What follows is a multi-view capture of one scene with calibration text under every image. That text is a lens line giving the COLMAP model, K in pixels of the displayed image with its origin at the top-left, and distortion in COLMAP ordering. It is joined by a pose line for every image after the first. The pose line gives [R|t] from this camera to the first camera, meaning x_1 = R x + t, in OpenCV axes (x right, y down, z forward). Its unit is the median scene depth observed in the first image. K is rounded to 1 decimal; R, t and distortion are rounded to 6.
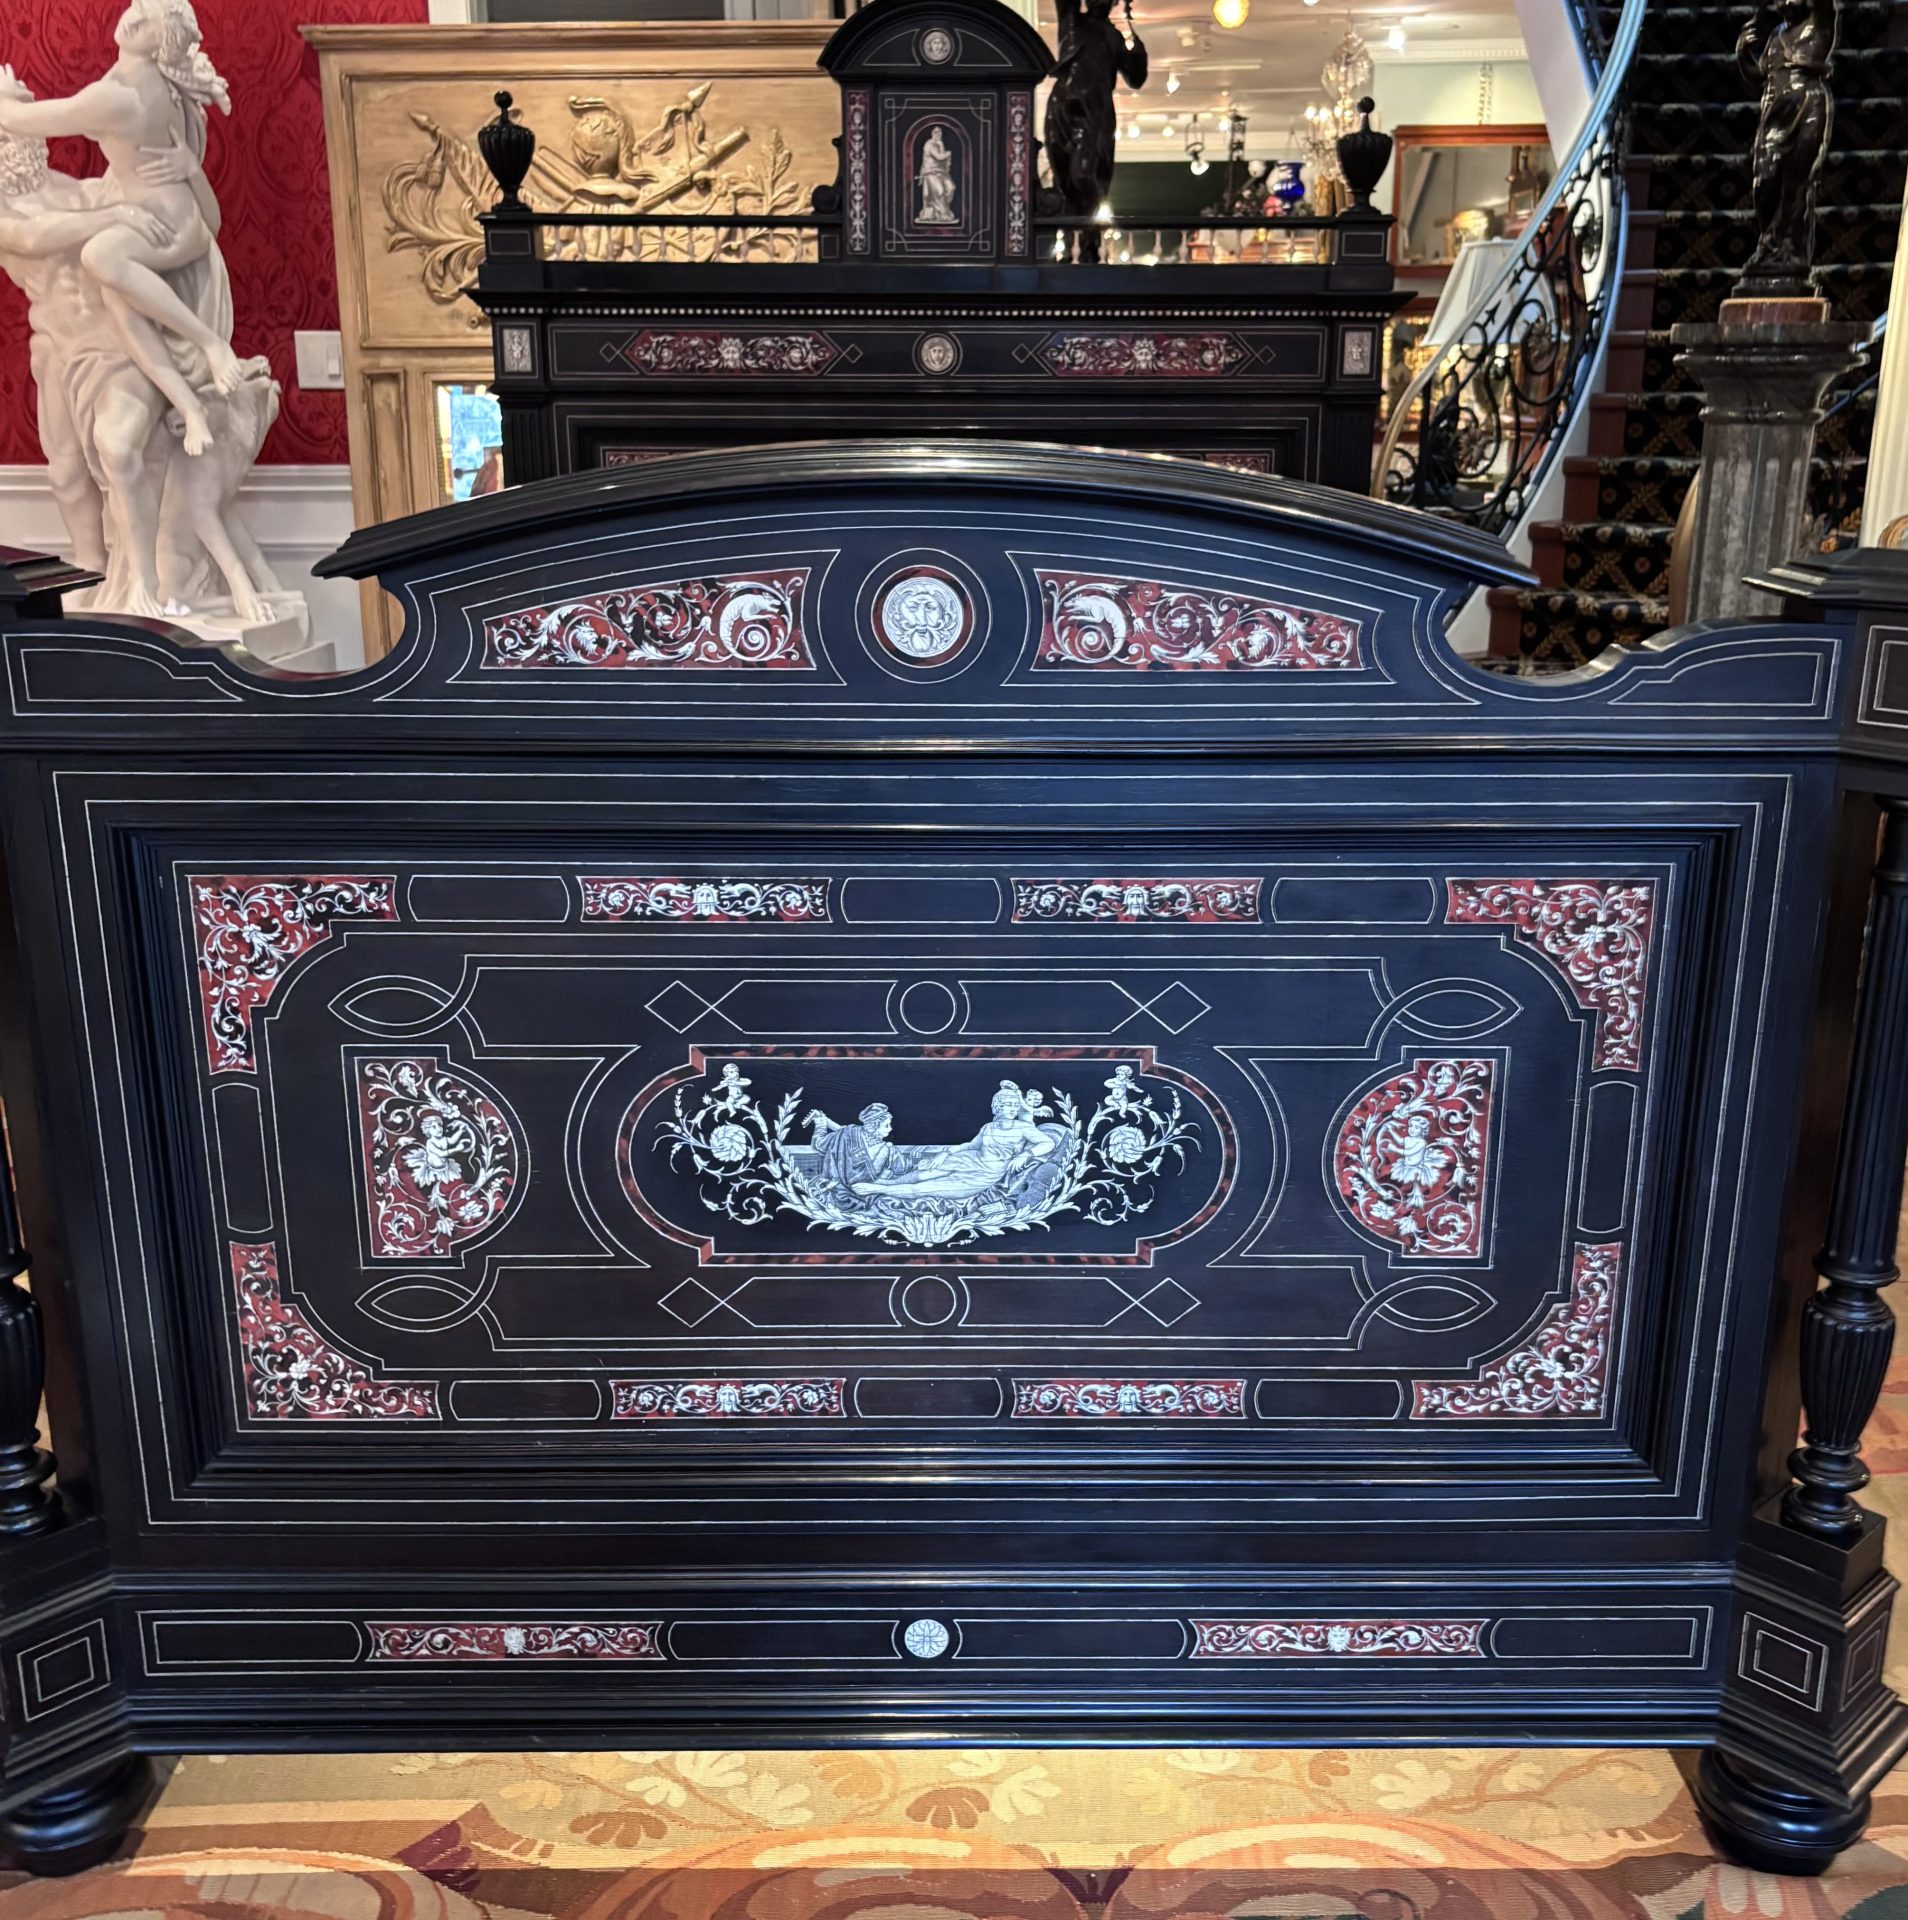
lens RADIAL K [[2061.1, 0, 949.8], [0, 2061.1, 1007.0], [0, 0, 1]] dist [0.068374, 0.000000]
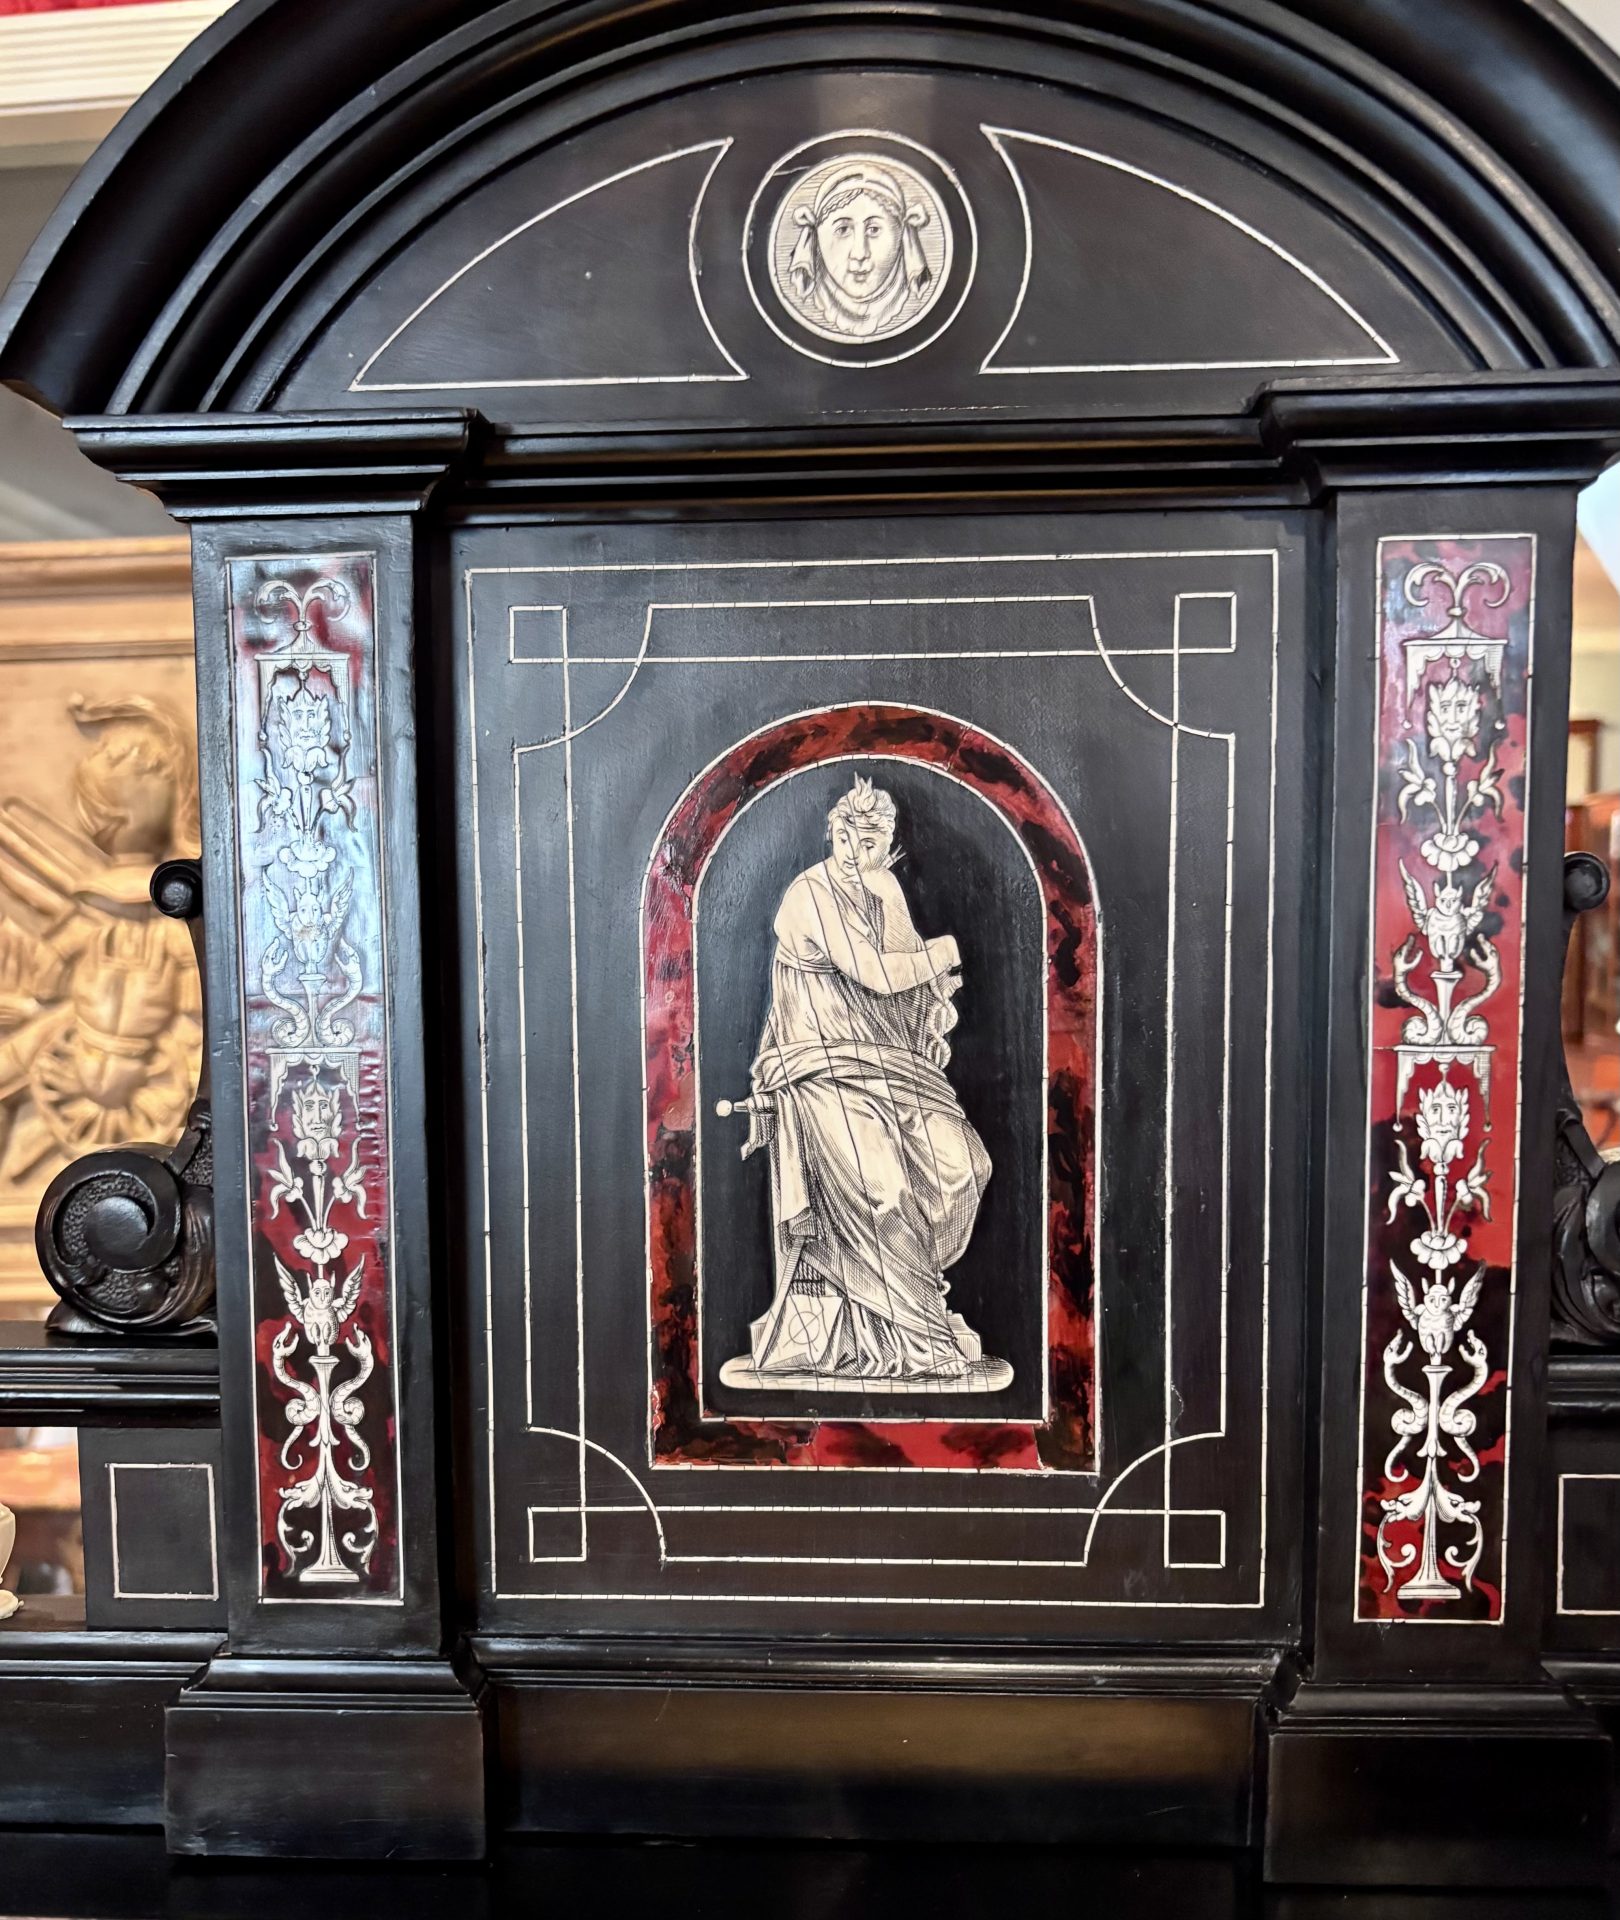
lens RADIAL K [[1792.6, 0, 792.4], [0, 1792.6, 1074.7], [0, 0, 1]] dist [0.040623, 0.000000]
pose [[0.997758, -0.007787, -0.066465, -0.005332], [-0.006159, 0.978307, -0.207071, -0.763521], [0.066635, 0.207016, 0.976066, 1.788458]]
